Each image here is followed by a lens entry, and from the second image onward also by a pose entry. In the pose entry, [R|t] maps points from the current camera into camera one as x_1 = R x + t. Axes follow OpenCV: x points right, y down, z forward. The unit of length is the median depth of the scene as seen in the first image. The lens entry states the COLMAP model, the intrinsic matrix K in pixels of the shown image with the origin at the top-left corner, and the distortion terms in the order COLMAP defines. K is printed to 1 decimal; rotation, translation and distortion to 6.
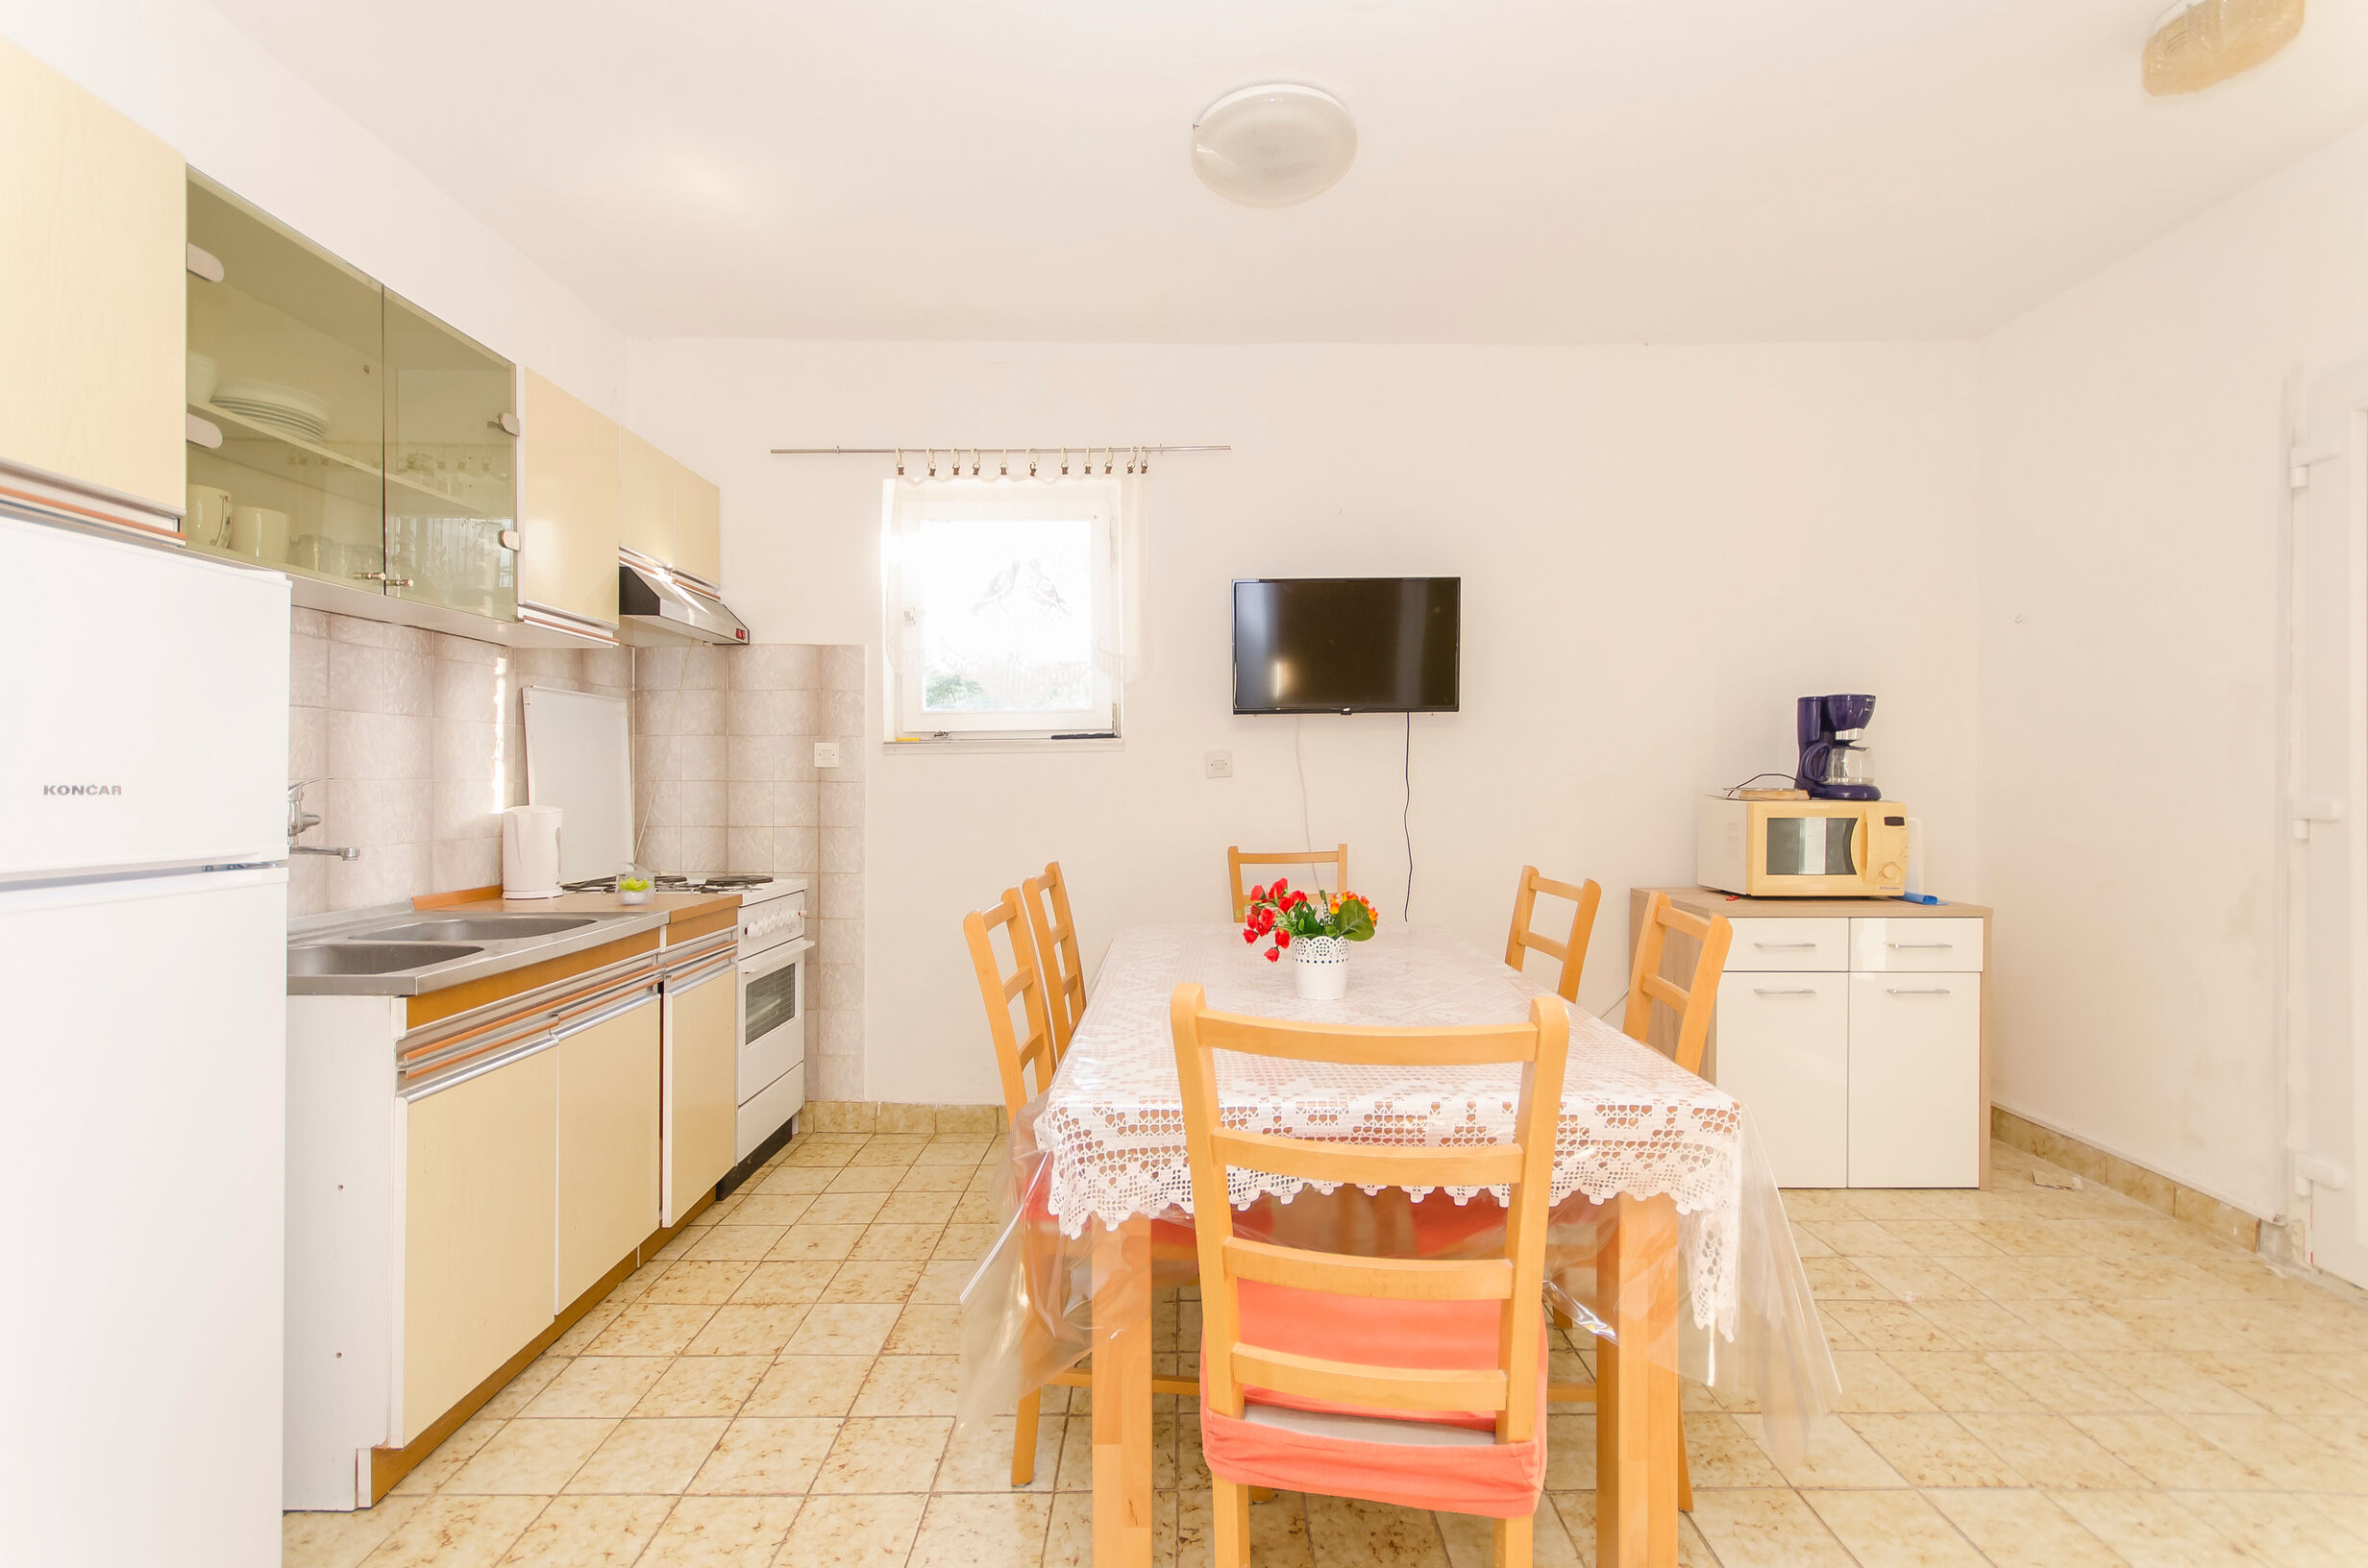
lens RADIAL K [[1026.8, 0, 1199.4], [0, 1026.8, 792.5], [0, 0, 1]] dist [0.003035, 0.000095]
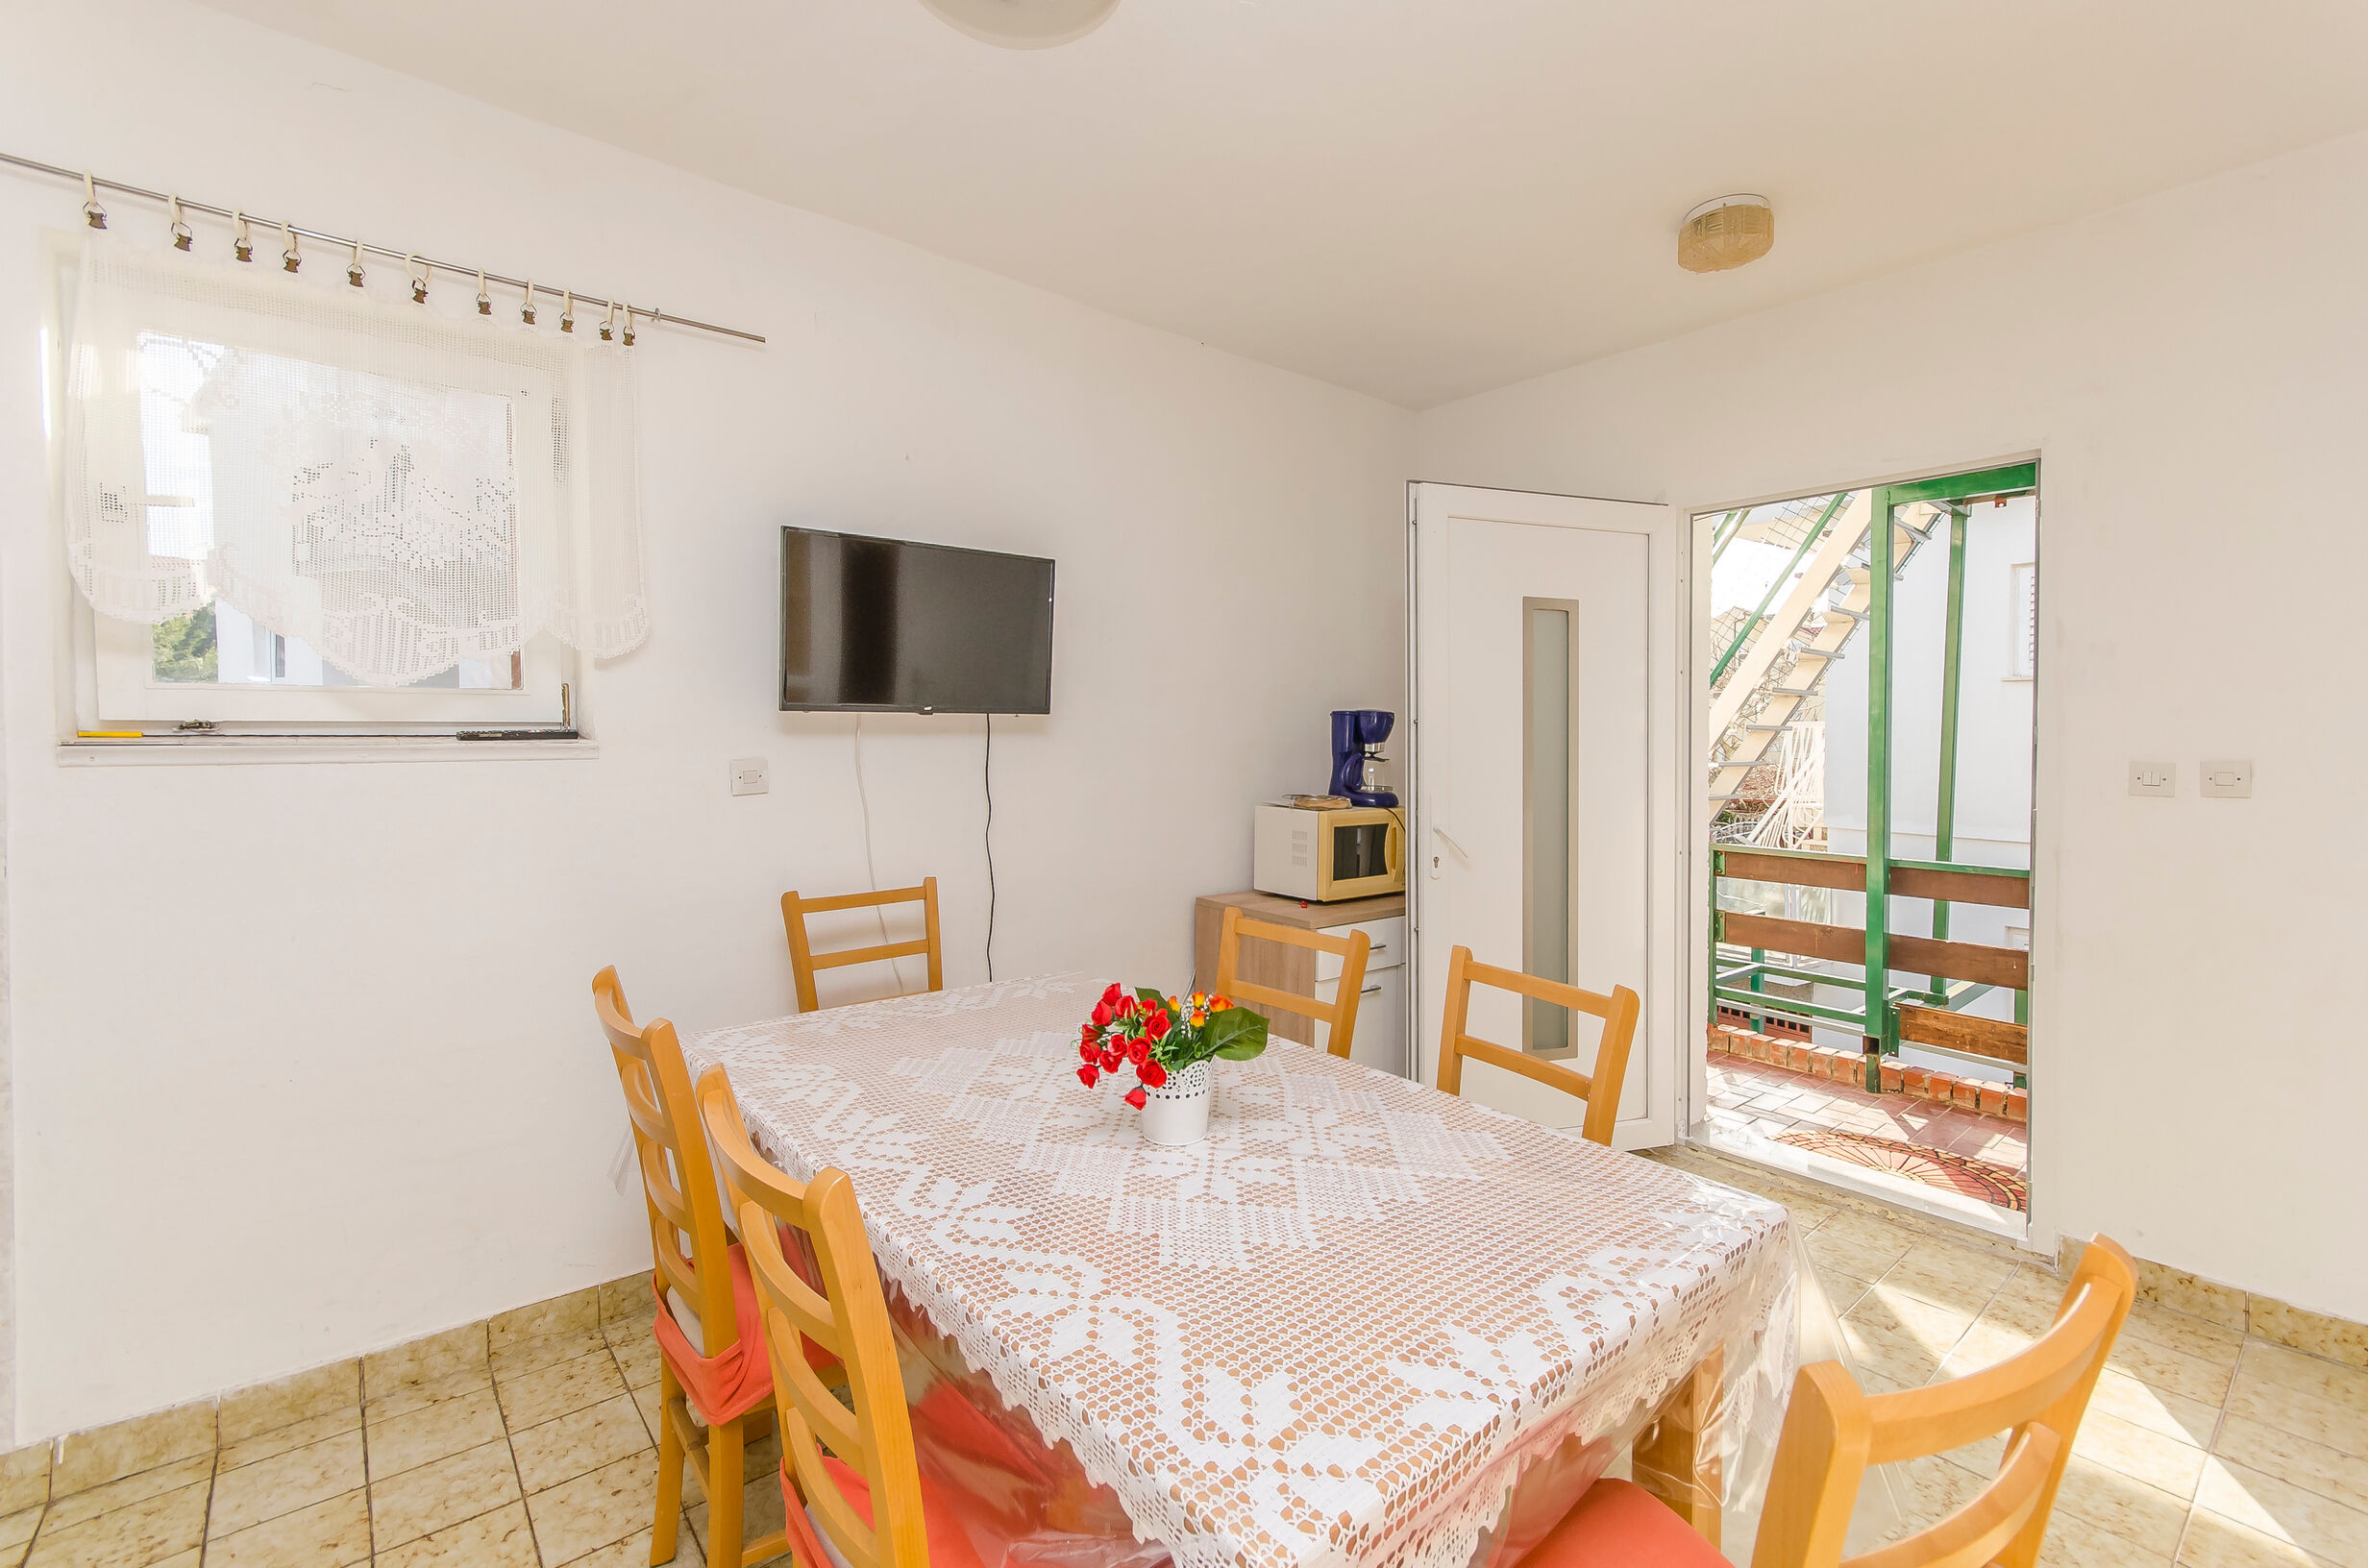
lens RADIAL K [[1026.8, 0, 1205.8], [0, 1026.8, 771.8], [0, 0, 1]] dist [0.003035, 0.000095]
pose [[0.769162, -0.010987, 0.638959, -0.212968], [-0.005080, 0.999715, 0.023305, -0.053470], [-0.639033, -0.021171, 0.768888, 0.255808]]
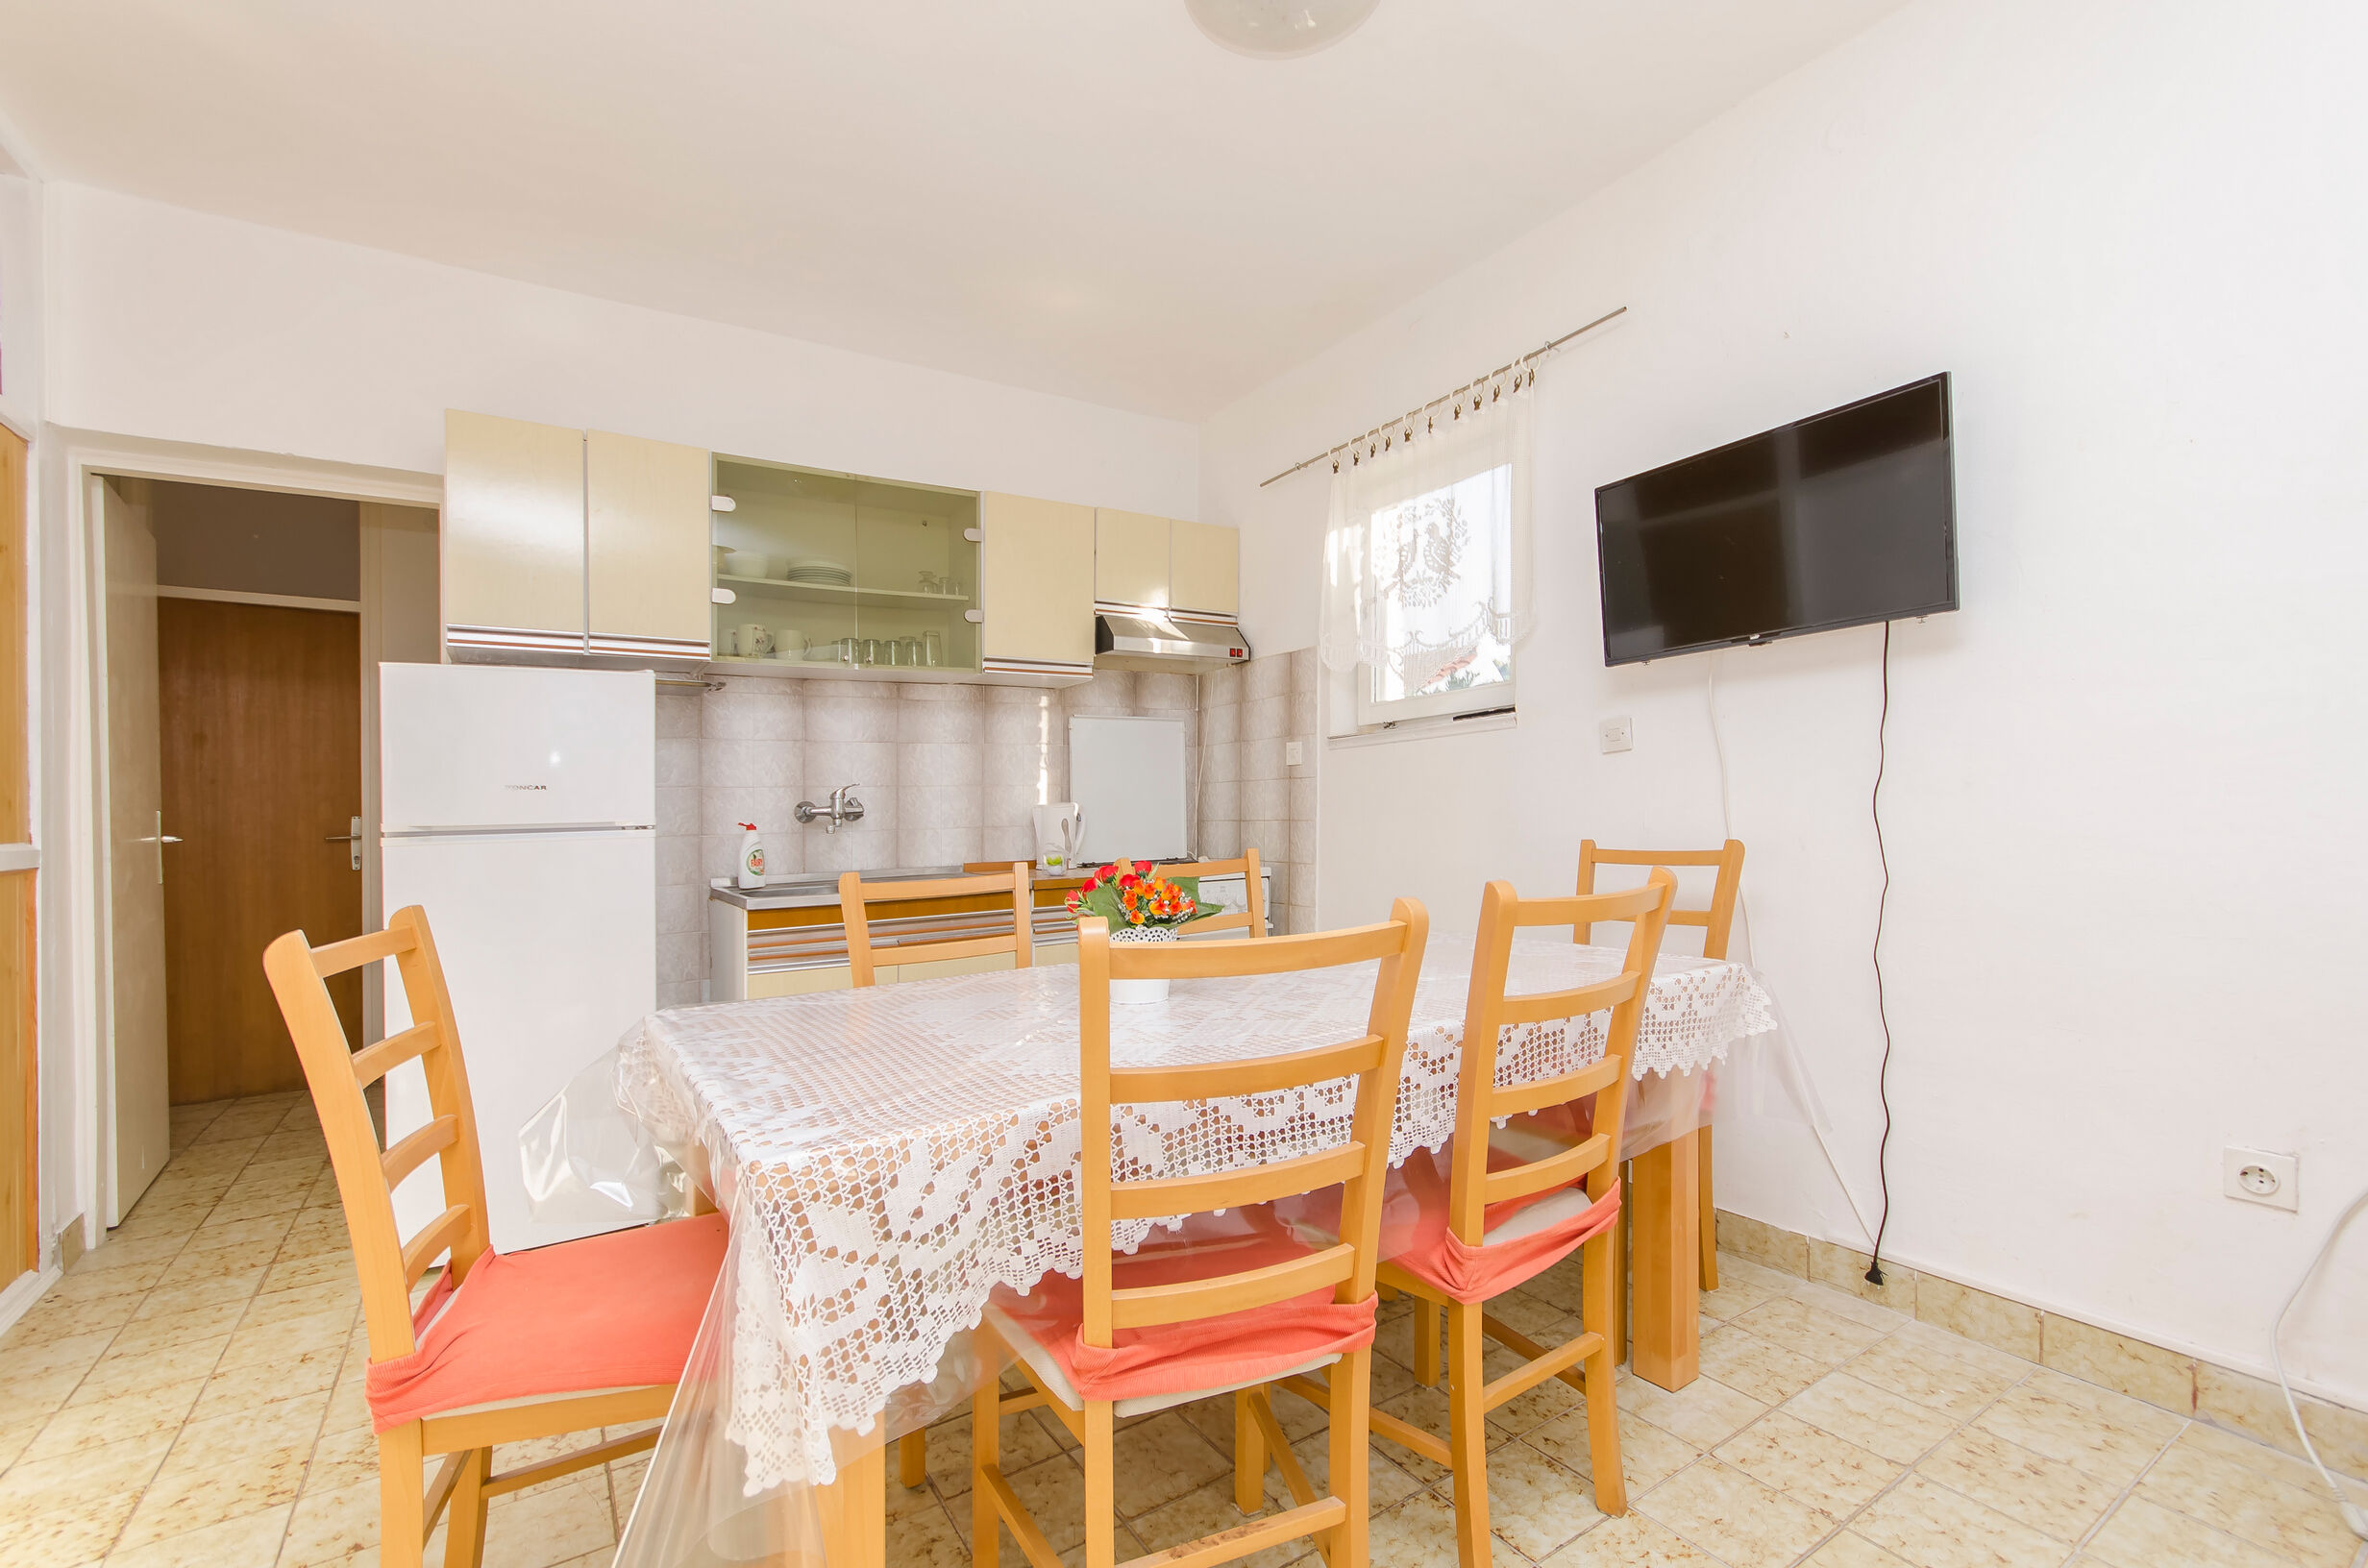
lens RADIAL K [[1026.8, 0, 1217.1], [0, 1026.8, 825.9], [0, 0, 1]] dist [0.003035, 0.000095]
pose [[0.546142, -0.000595, -0.837693, 0.533381], [0.018199, 0.999772, 0.011155, 0.028117], [0.837495, -0.021338, 0.546028, 0.369188]]
